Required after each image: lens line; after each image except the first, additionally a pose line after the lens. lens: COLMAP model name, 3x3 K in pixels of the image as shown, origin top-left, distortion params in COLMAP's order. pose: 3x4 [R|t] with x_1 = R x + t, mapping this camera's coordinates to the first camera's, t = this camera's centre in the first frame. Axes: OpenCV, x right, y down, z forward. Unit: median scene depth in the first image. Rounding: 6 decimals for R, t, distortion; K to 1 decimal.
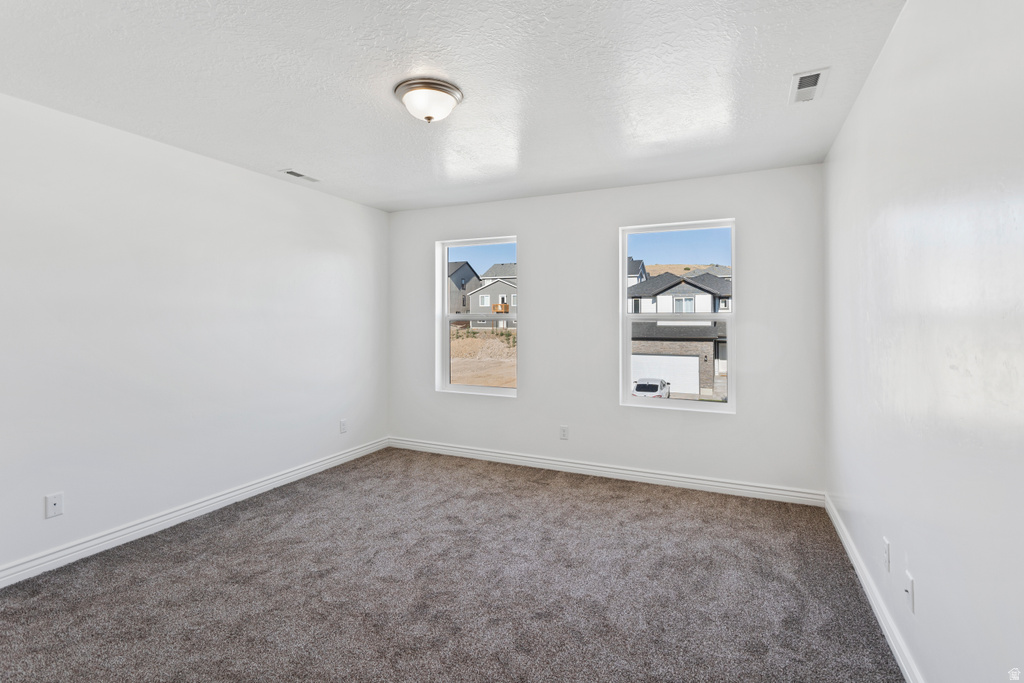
lens RADIAL K [[489.1, 0, 510.1], [0, 489.1, 335.0], [0, 0, 1]] dist [0.025555, 0.000479]
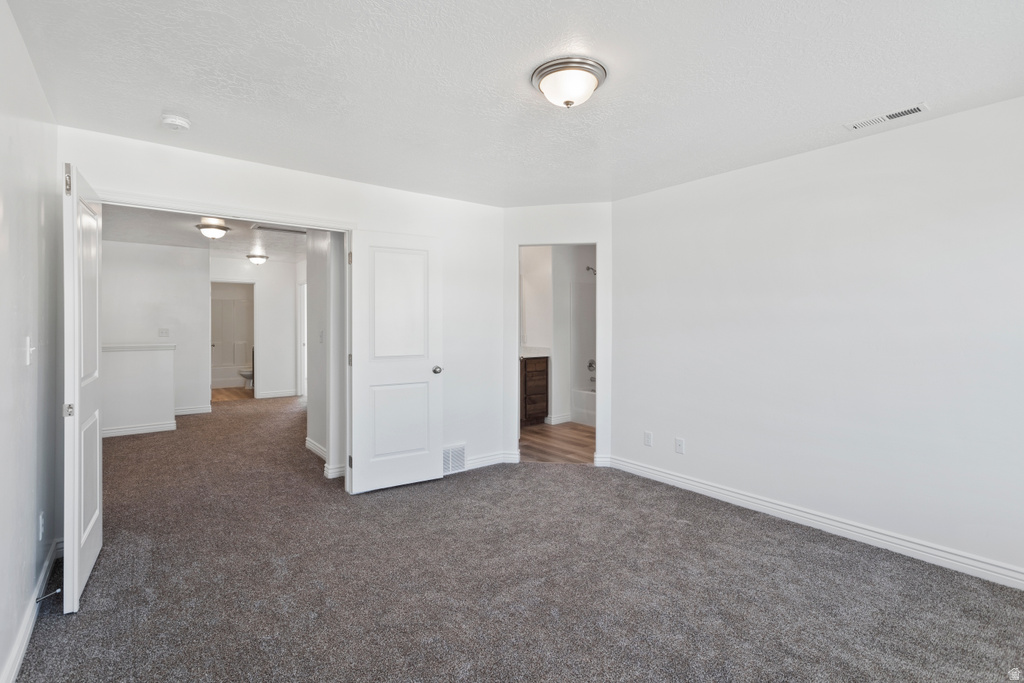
lens RADIAL K [[489.1, 0, 509.7], [0, 489.1, 334.8], [0, 0, 1]] dist [0.025555, 0.000479]
pose [[-0.465047, 0.017105, -0.885121, 0.582329], [-0.020997, 0.999319, 0.030344, -0.030845], [0.885037, 0.032697, -0.464371, 1.090184]]
